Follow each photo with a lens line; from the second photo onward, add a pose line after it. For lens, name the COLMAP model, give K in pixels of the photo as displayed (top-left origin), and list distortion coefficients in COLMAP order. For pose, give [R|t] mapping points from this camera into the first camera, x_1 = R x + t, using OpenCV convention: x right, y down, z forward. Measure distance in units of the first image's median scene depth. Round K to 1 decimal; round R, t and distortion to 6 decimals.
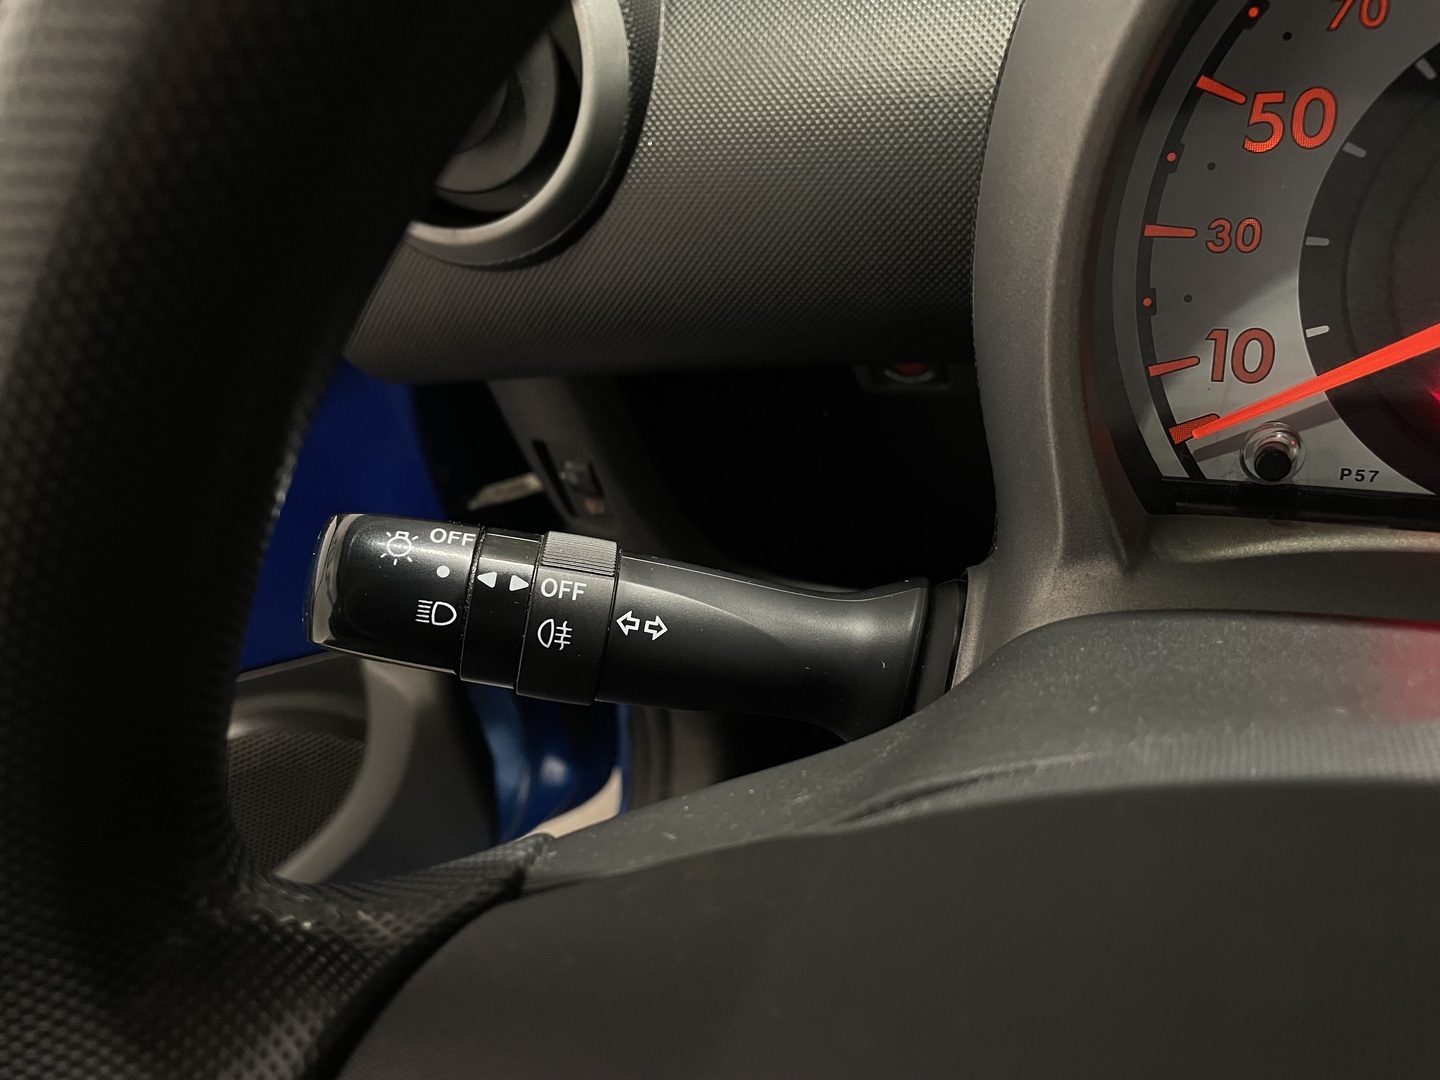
lens RADIAL K [[1085.9, 0, 722.8], [0, 1085.9, 530.3], [0, 0, 1]] dist [0.072589, -0.094012]
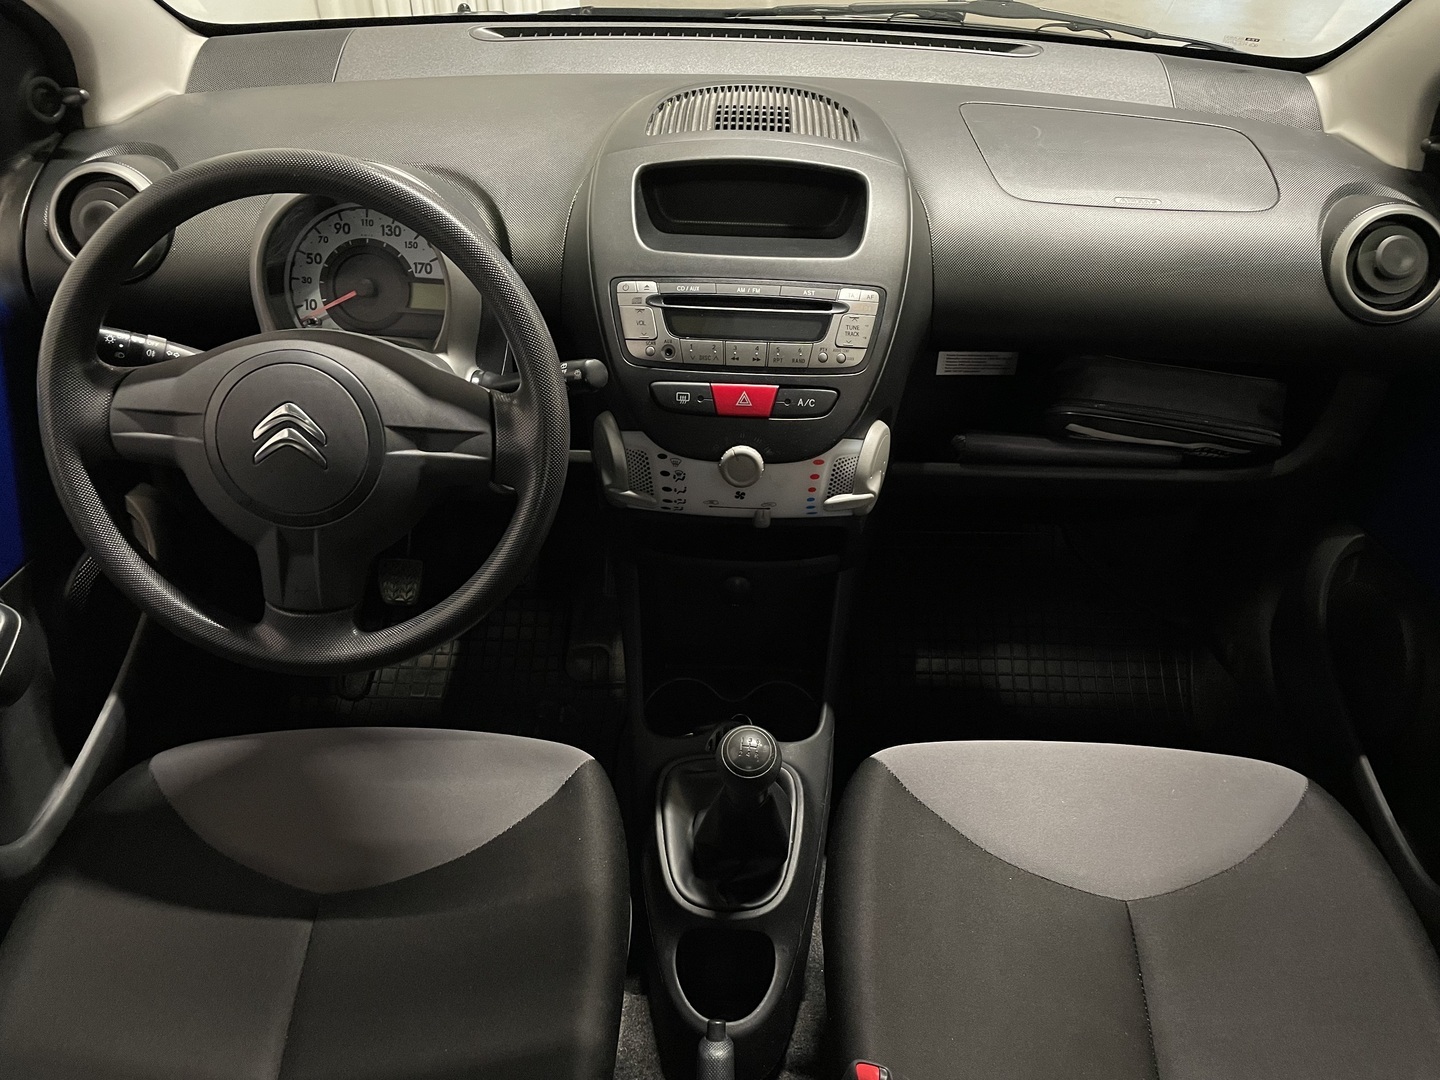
lens RADIAL K [[1085.9, 0, 722.8], [0, 1085.9, 530.3], [0, 0, 1]] dist [0.072589, -0.094012]
pose [[0.917334, -0.000930, 0.398117, 0.202407], [0.043459, 0.994255, -0.097814, 1.387413], [-0.395739, 0.107030, 0.912105, -4.043416]]
